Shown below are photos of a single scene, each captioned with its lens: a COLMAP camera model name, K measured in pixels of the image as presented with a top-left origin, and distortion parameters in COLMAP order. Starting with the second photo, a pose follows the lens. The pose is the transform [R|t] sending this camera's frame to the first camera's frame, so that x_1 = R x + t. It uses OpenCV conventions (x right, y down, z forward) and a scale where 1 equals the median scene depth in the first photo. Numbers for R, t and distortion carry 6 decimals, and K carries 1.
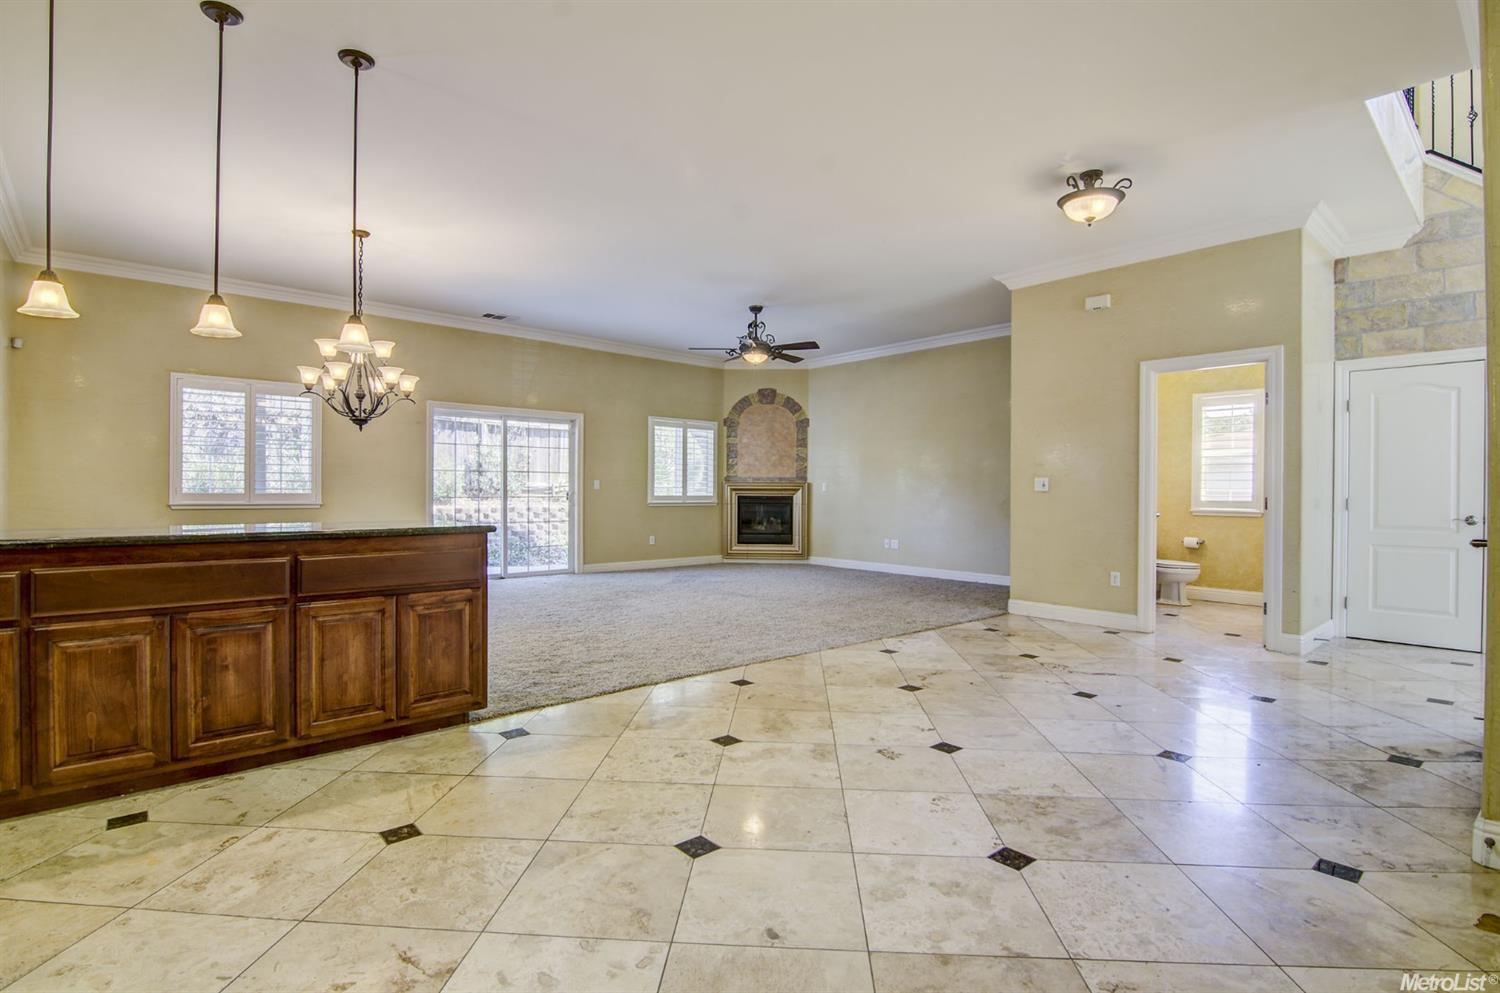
lens RADIAL K [[726.1, 0, 744.7], [0, 726.1, 496.2], [0, 0, 1]] dist [-0.009246, -0.008570]
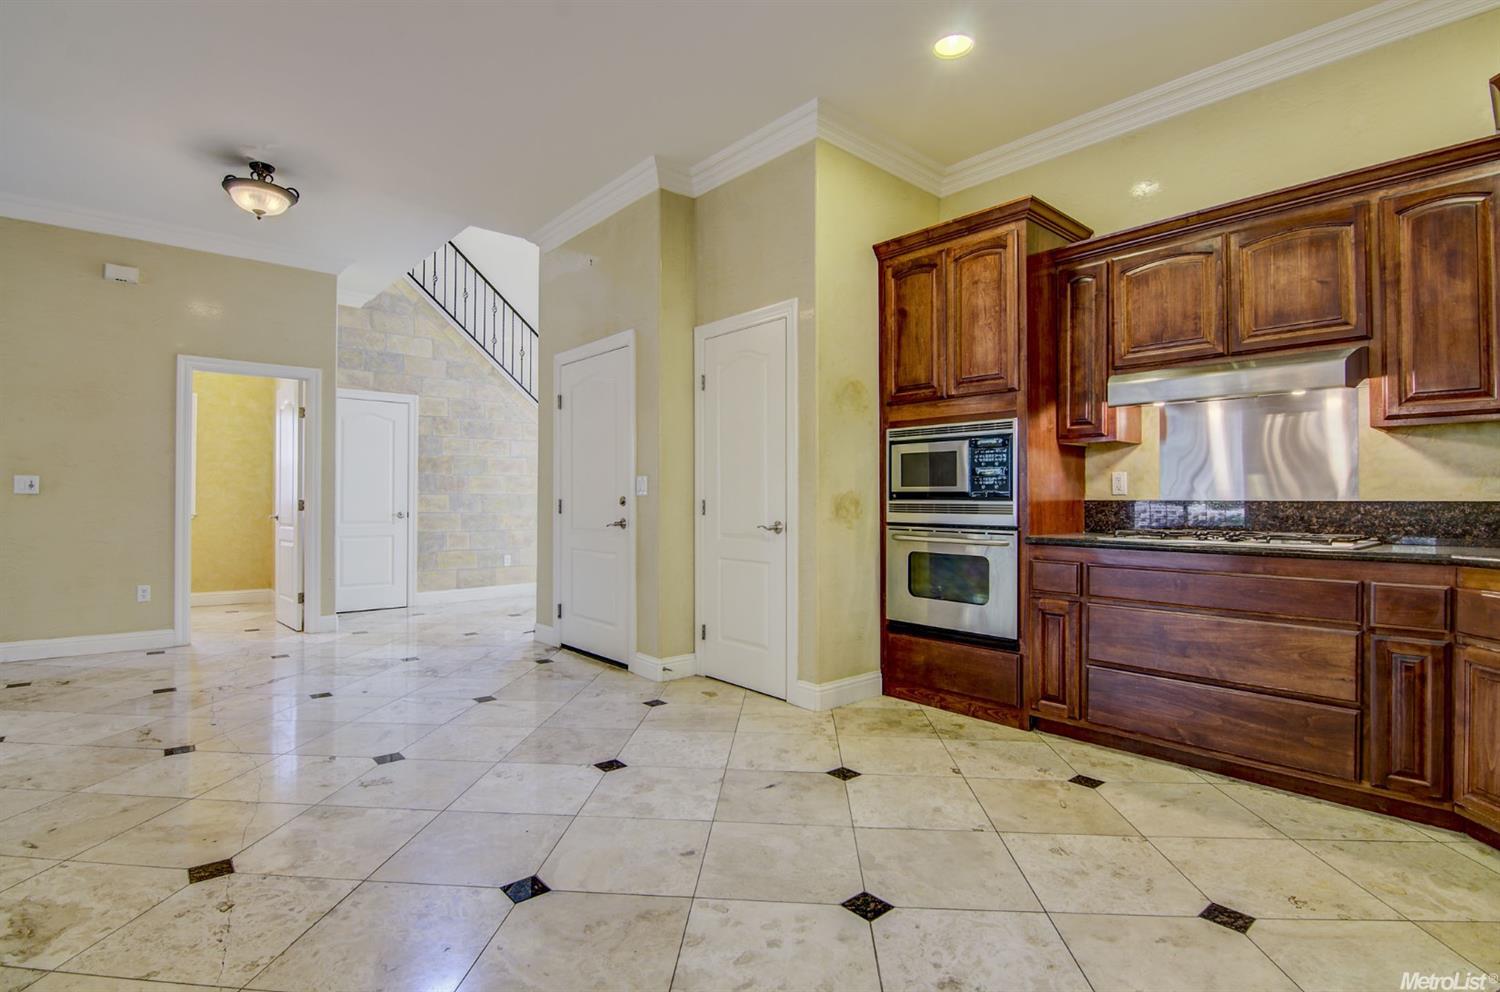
lens RADIAL K [[726.1, 0, 743.8], [0, 726.1, 493.8], [0, 0, 1]] dist [-0.009246, -0.008570]
pose [[0.000888, 0.001352, 0.999999, -0.404847], [0.002376, 0.999996, -0.001354, -0.004729], [-0.999997, 0.002377, 0.000885, 0.300386]]
